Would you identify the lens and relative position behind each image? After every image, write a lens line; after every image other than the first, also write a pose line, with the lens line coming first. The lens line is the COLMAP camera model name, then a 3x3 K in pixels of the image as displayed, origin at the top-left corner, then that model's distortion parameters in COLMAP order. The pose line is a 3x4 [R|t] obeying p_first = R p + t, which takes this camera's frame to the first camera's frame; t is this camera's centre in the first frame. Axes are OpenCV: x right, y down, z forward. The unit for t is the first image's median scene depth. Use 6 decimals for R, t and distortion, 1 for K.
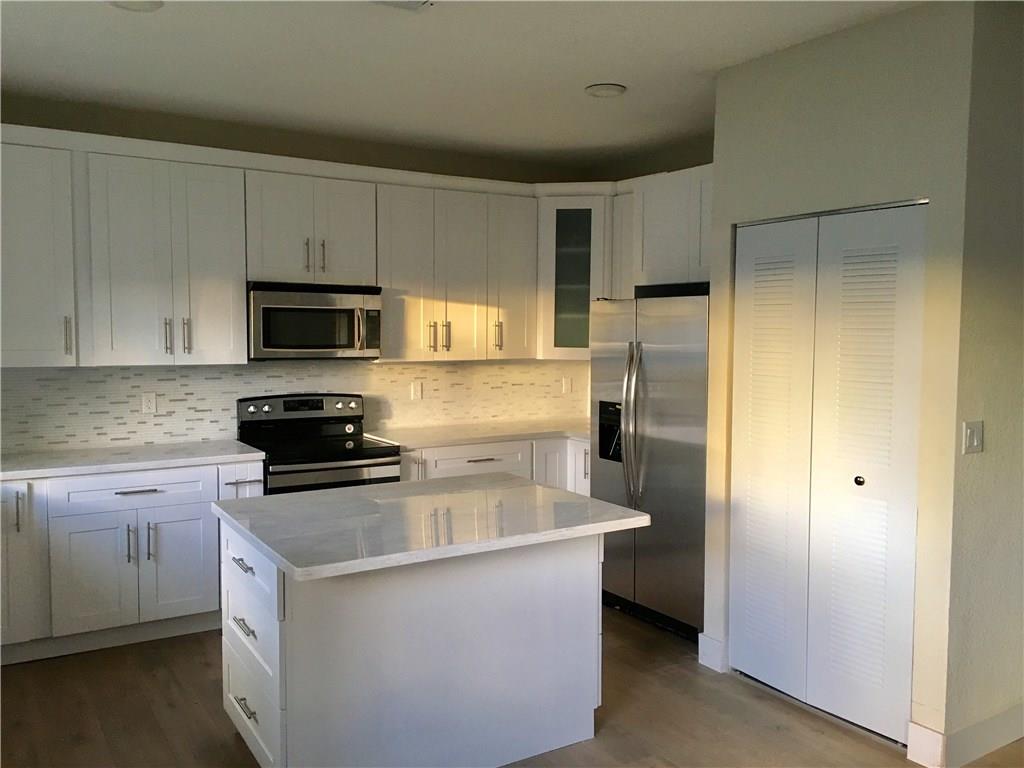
lens RADIAL K [[808.5, 0, 478.4], [0, 808.5, 395.5], [0, 0, 1]] dist [0.028799, -0.000052]
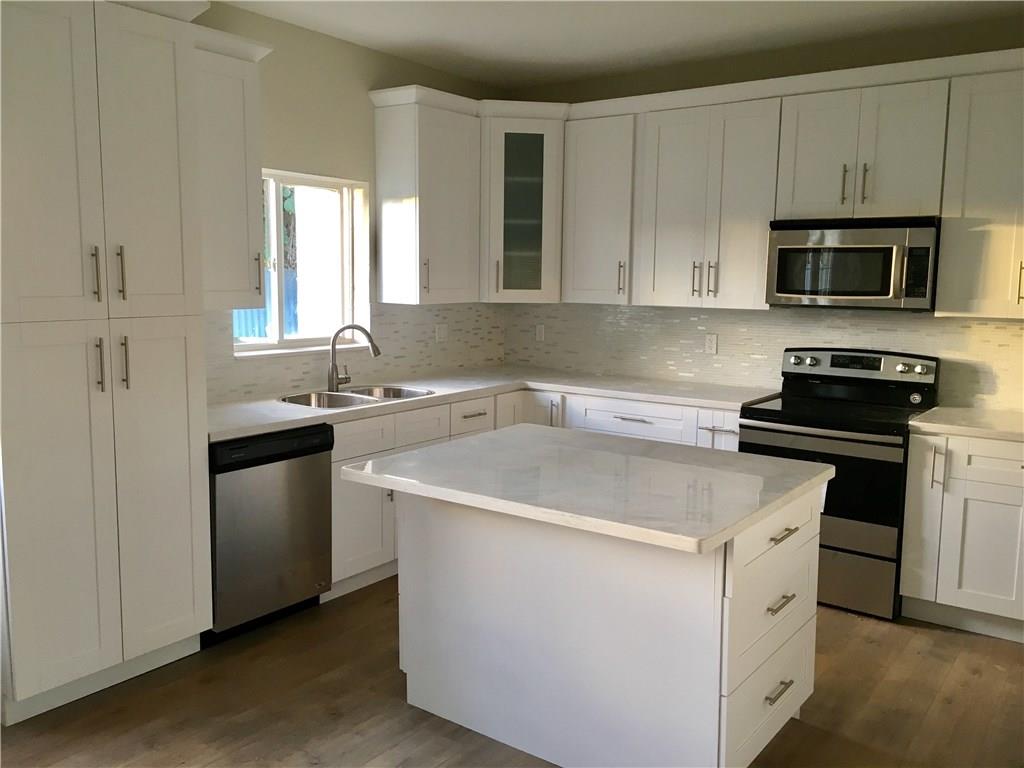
lens RADIAL K [[873.7, 0, 512.3], [0, 873.7, 379.3], [0, 0, 1]] dist [0.048956, -0.036722]
pose [[0.398829, 0.114322, -0.909871, 0.495949], [-0.082097, 0.992666, 0.088739, -0.023404], [0.913343, 0.039306, 0.405289, 0.305897]]
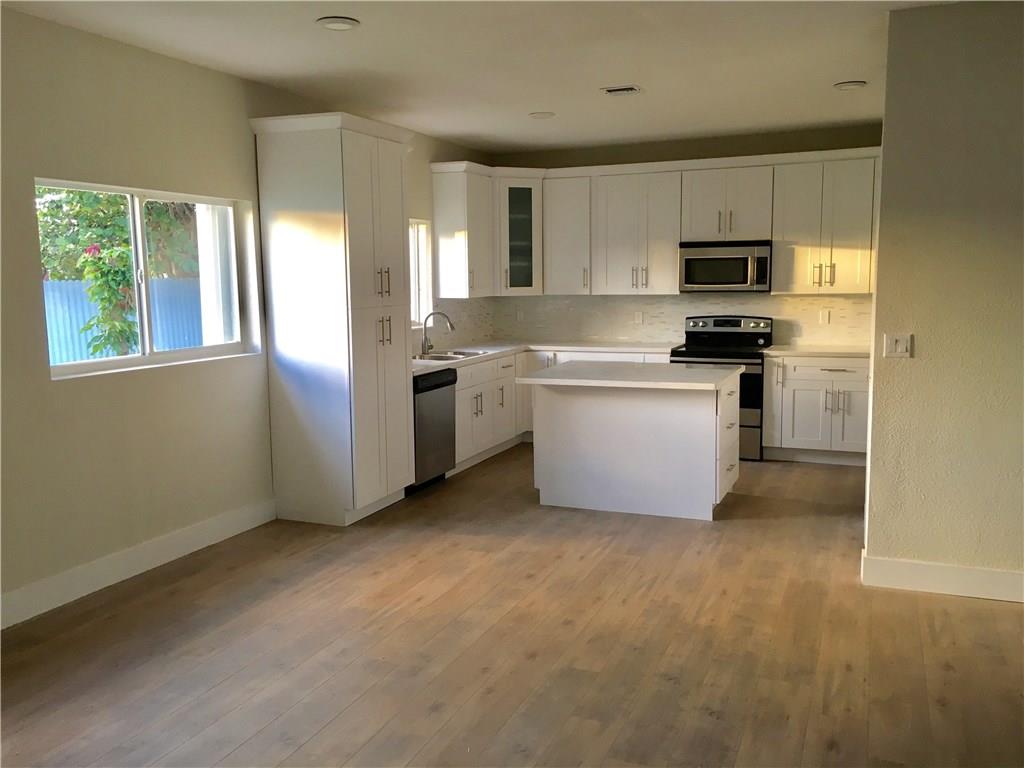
lens RADIAL K [[873.7, 0, 515.1], [0, 873.7, 383.3], [0, 0, 1]] dist [0.048956, -0.036722]
pose [[0.601780, 0.089265, -0.793658, 0.851514], [-0.047763, 0.995978, 0.075805, 0.018976], [0.797232, -0.007710, 0.603624, -0.281012]]
